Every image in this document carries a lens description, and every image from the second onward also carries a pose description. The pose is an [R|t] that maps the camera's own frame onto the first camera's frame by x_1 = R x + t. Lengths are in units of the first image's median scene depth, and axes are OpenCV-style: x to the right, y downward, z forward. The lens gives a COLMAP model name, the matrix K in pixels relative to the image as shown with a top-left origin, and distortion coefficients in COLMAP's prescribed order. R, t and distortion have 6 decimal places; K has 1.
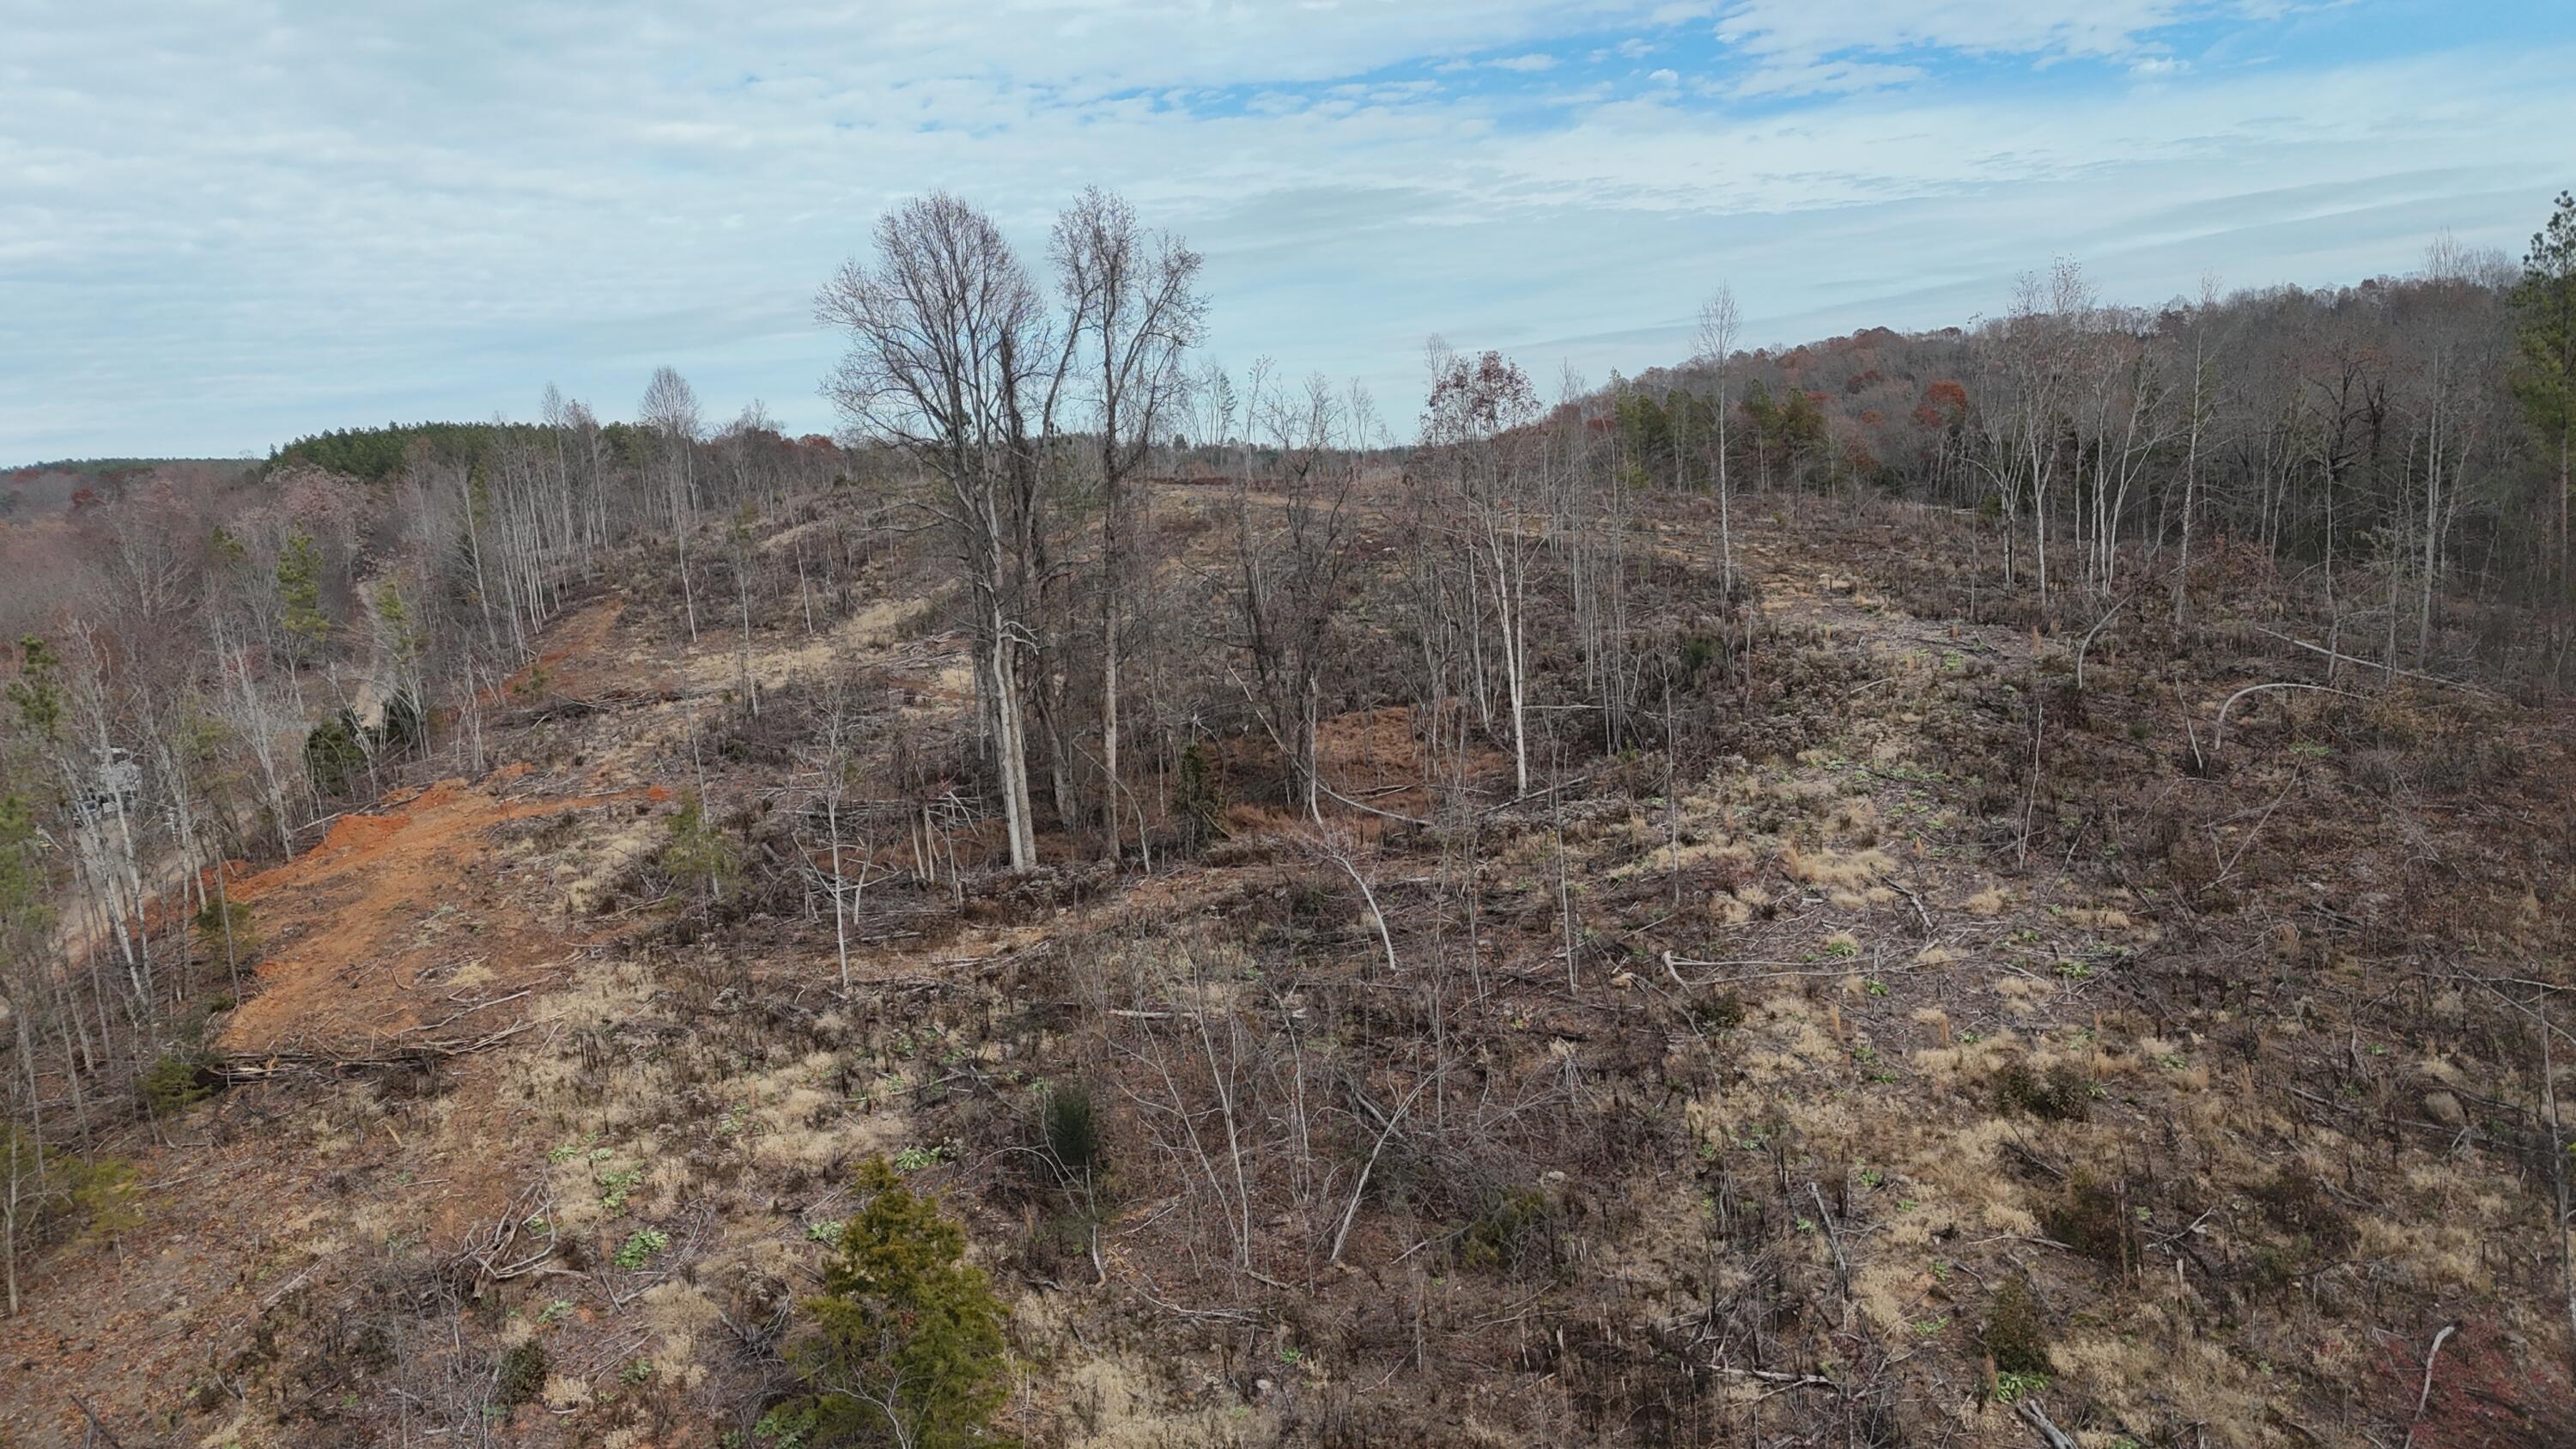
lens RADIAL K [[1874.3, 0, 1280.8], [0, 1874.3, 726.0], [0, 0, 1]] dist [0.086150, -0.084429]
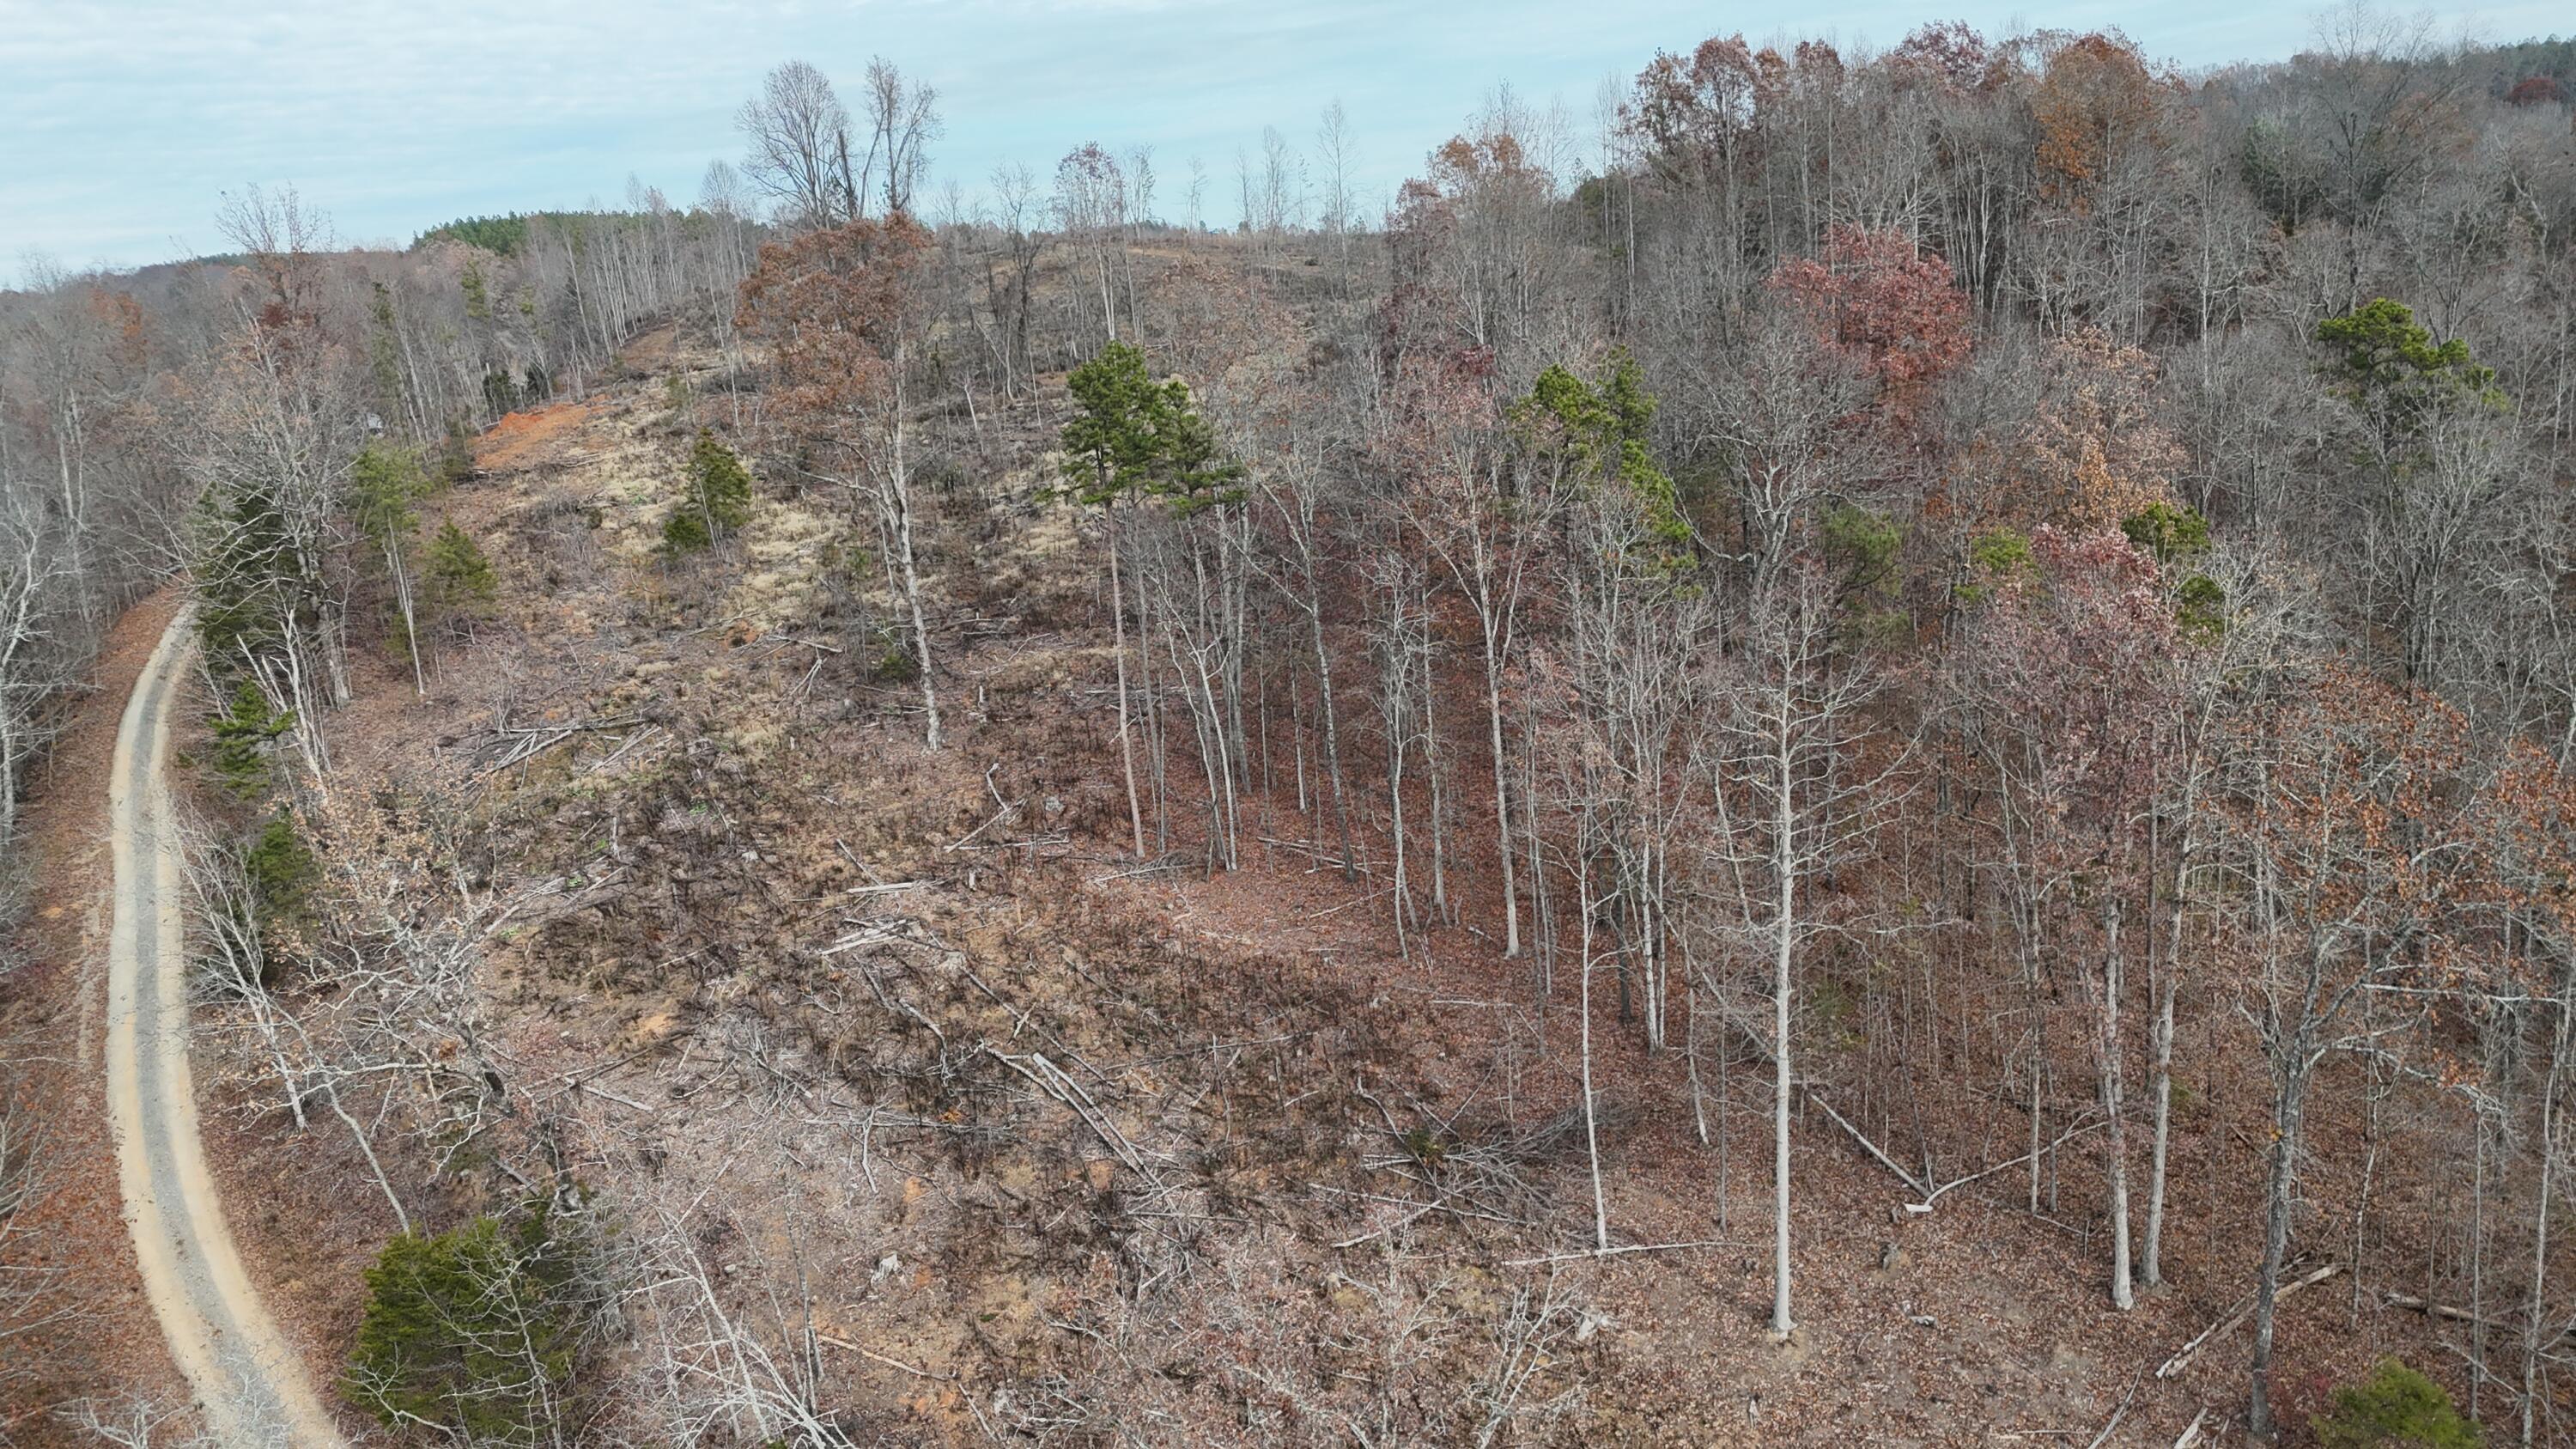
lens RADIAL K [[1874.3, 0, 1278.1], [0, 1874.3, 721.7], [0, 0, 1]] dist [0.086150, -0.084429]
pose [[0.998308, 0.003999, -0.058009, 0.188421], [0.001931, 0.994801, 0.101817, 0.085760], [0.058115, -0.101757, 0.993110, -0.427073]]
